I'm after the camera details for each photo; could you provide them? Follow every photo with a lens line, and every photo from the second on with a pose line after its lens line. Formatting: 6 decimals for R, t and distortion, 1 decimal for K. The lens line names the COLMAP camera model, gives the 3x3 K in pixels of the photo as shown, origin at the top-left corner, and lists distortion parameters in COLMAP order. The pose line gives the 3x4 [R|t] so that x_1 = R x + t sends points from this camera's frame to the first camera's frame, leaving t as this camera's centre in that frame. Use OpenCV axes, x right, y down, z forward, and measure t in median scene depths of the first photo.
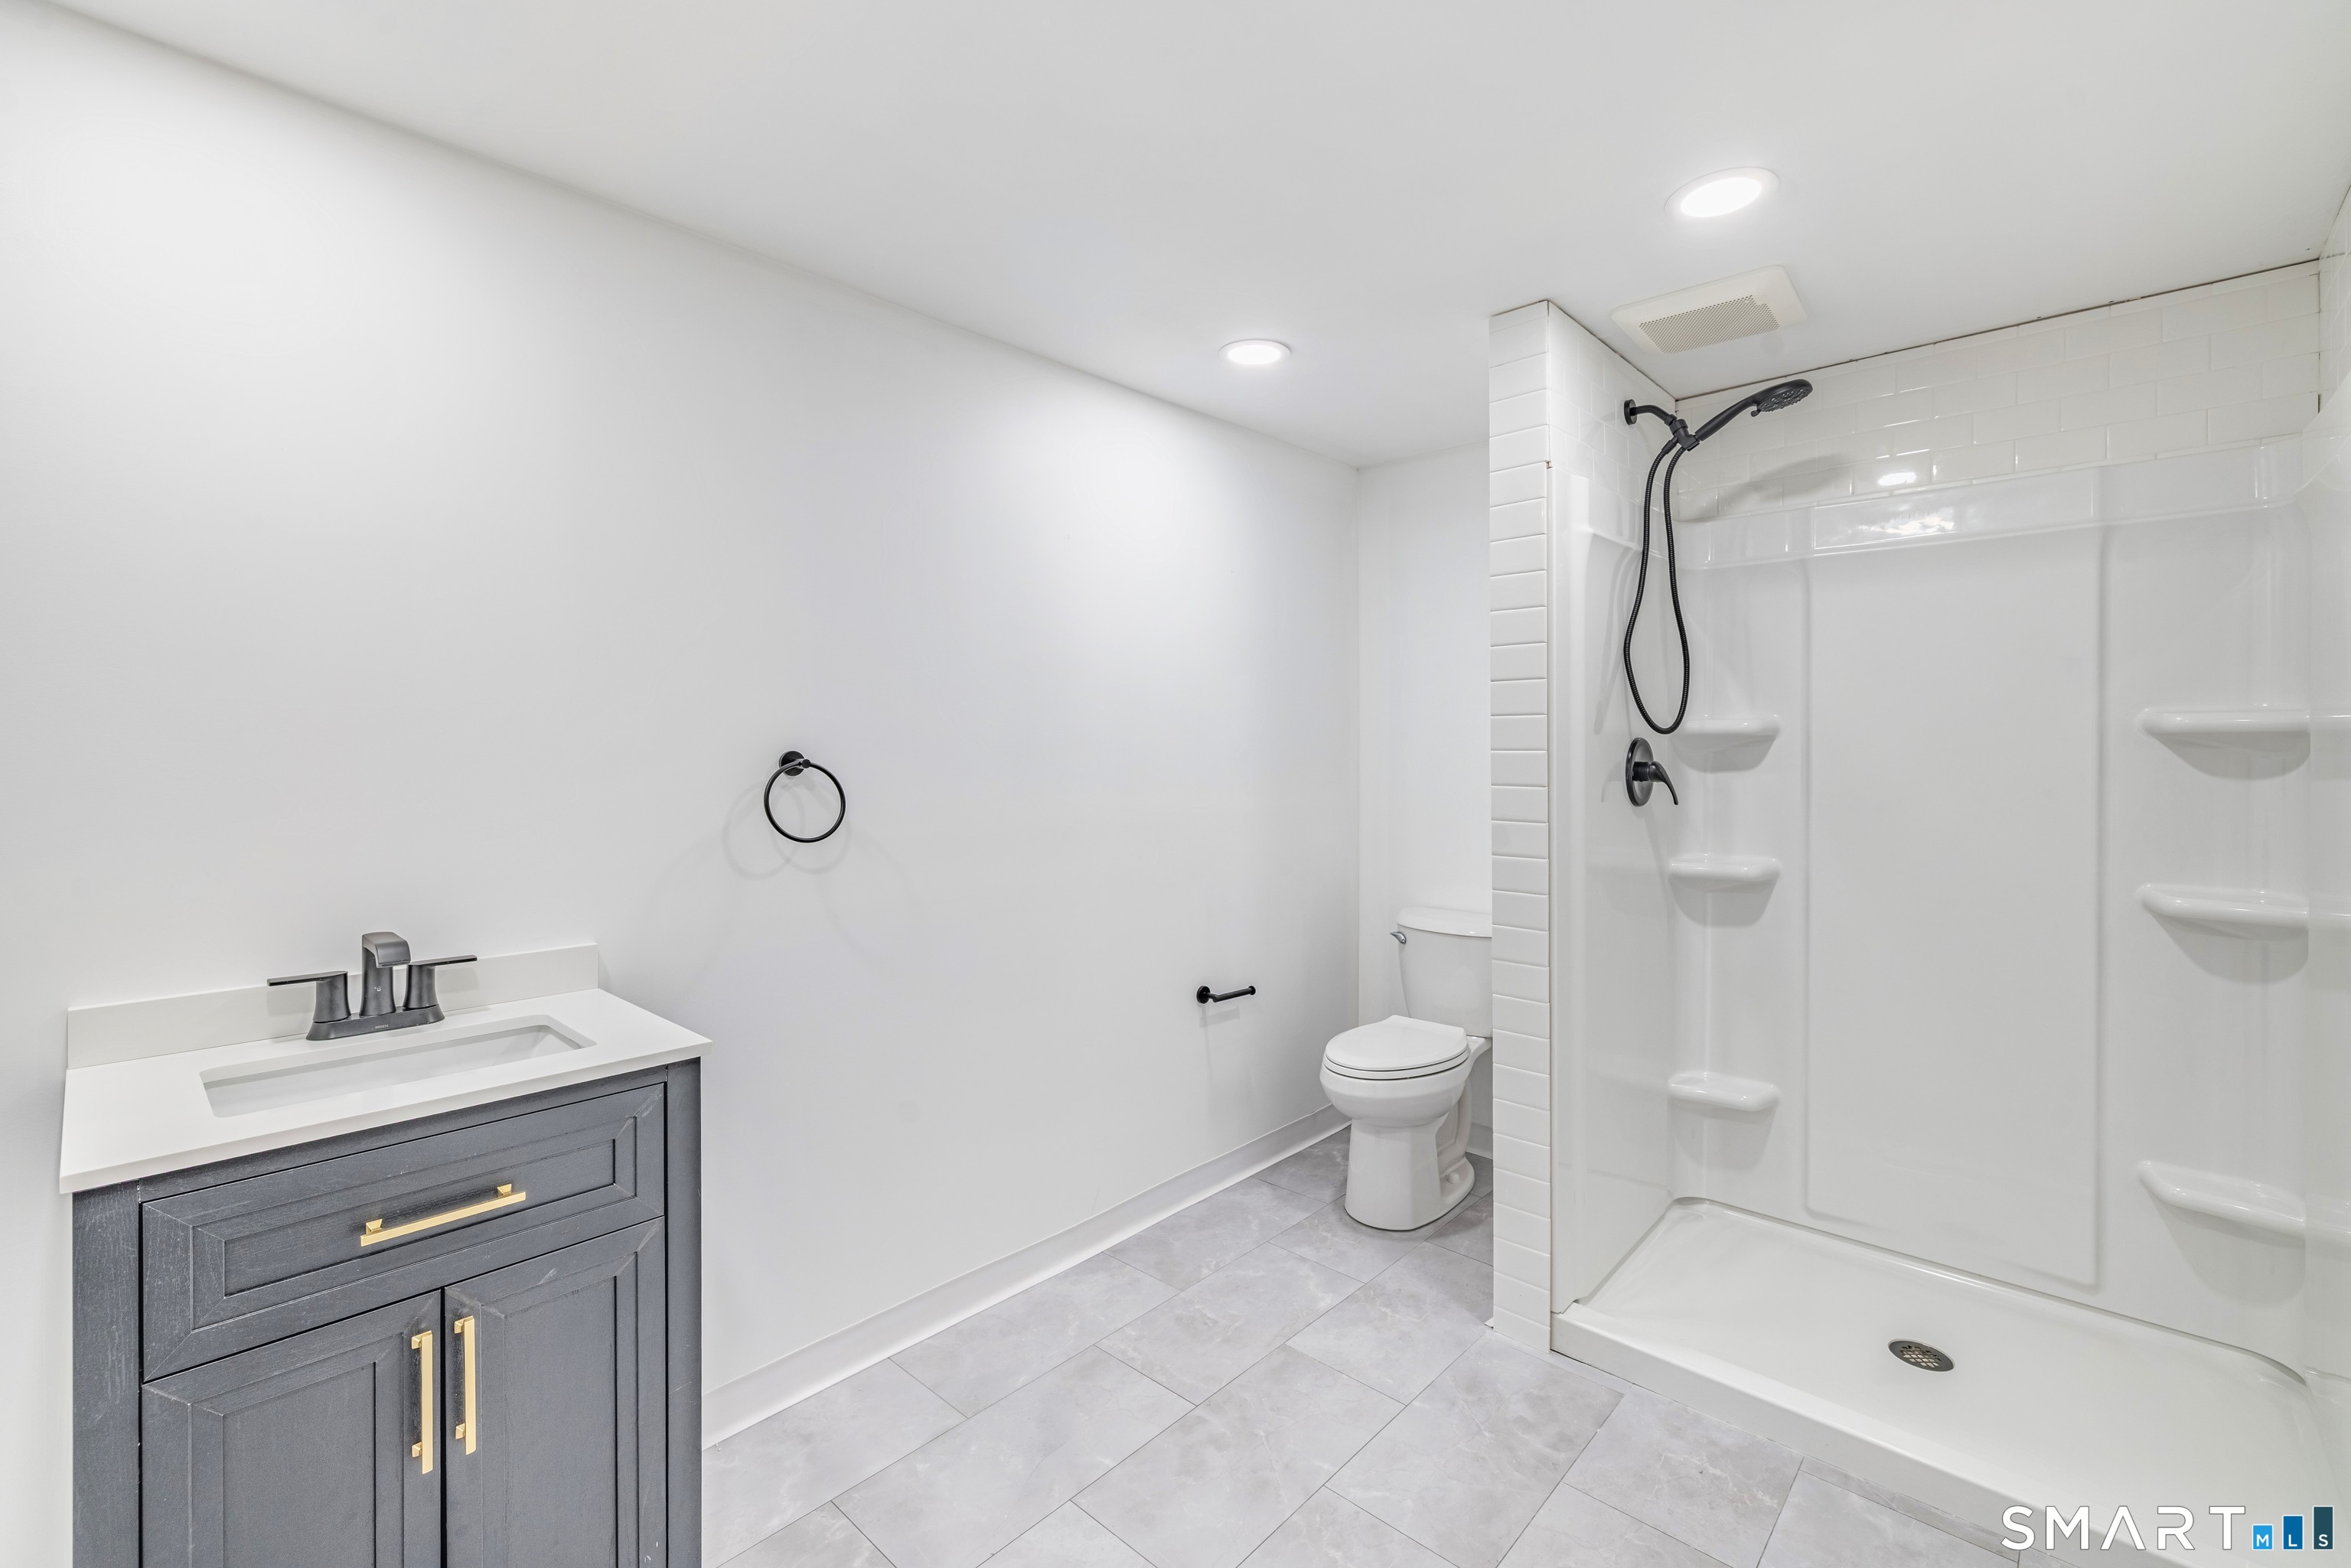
lens RADIAL K [[1010.0, 0, 1174.1], [0, 1010.0, 767.4], [0, 0, 1]] dist [0.003077, 0.000763]
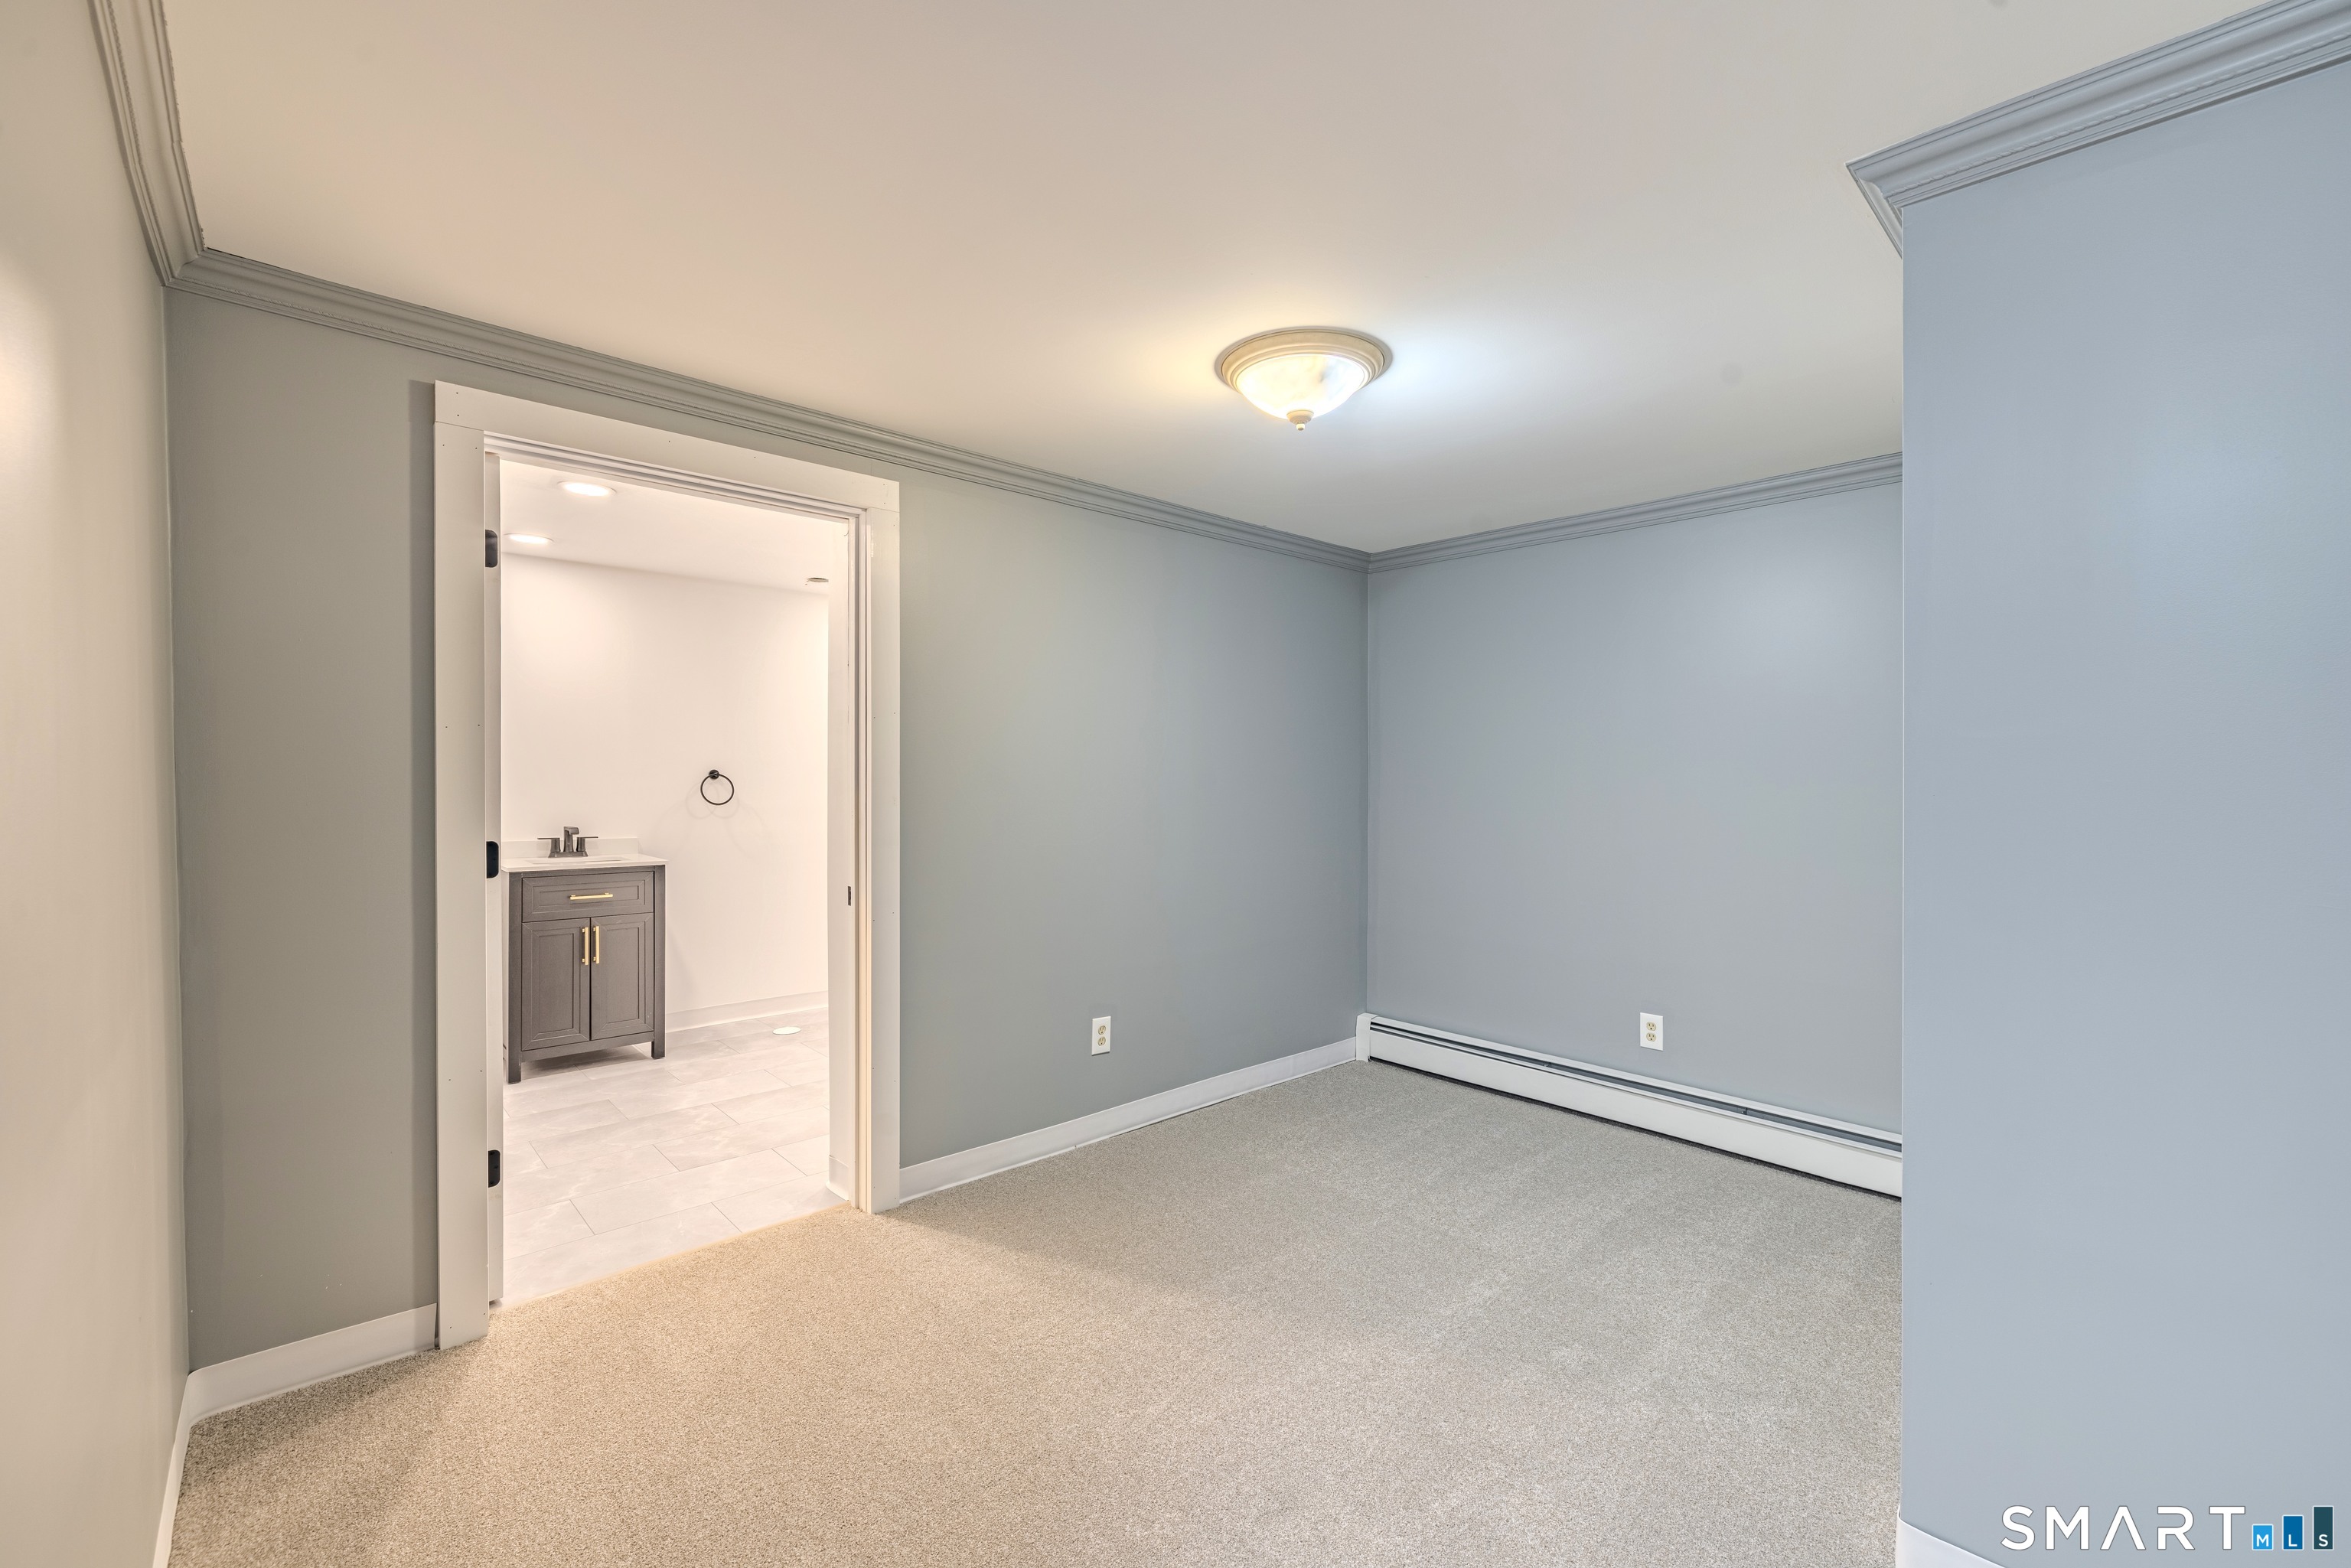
lens RADIAL K [[1010.0, 0, 1177.5], [0, 1010.0, 788.9], [0, 0, 1]] dist [0.003077, 0.000763]
pose [[0.997459, 0.000388, -0.071243, 1.454035], [-0.000047, 0.999989, 0.004789, 0.029814], [0.071244, -0.004774, 0.997447, -2.189684]]
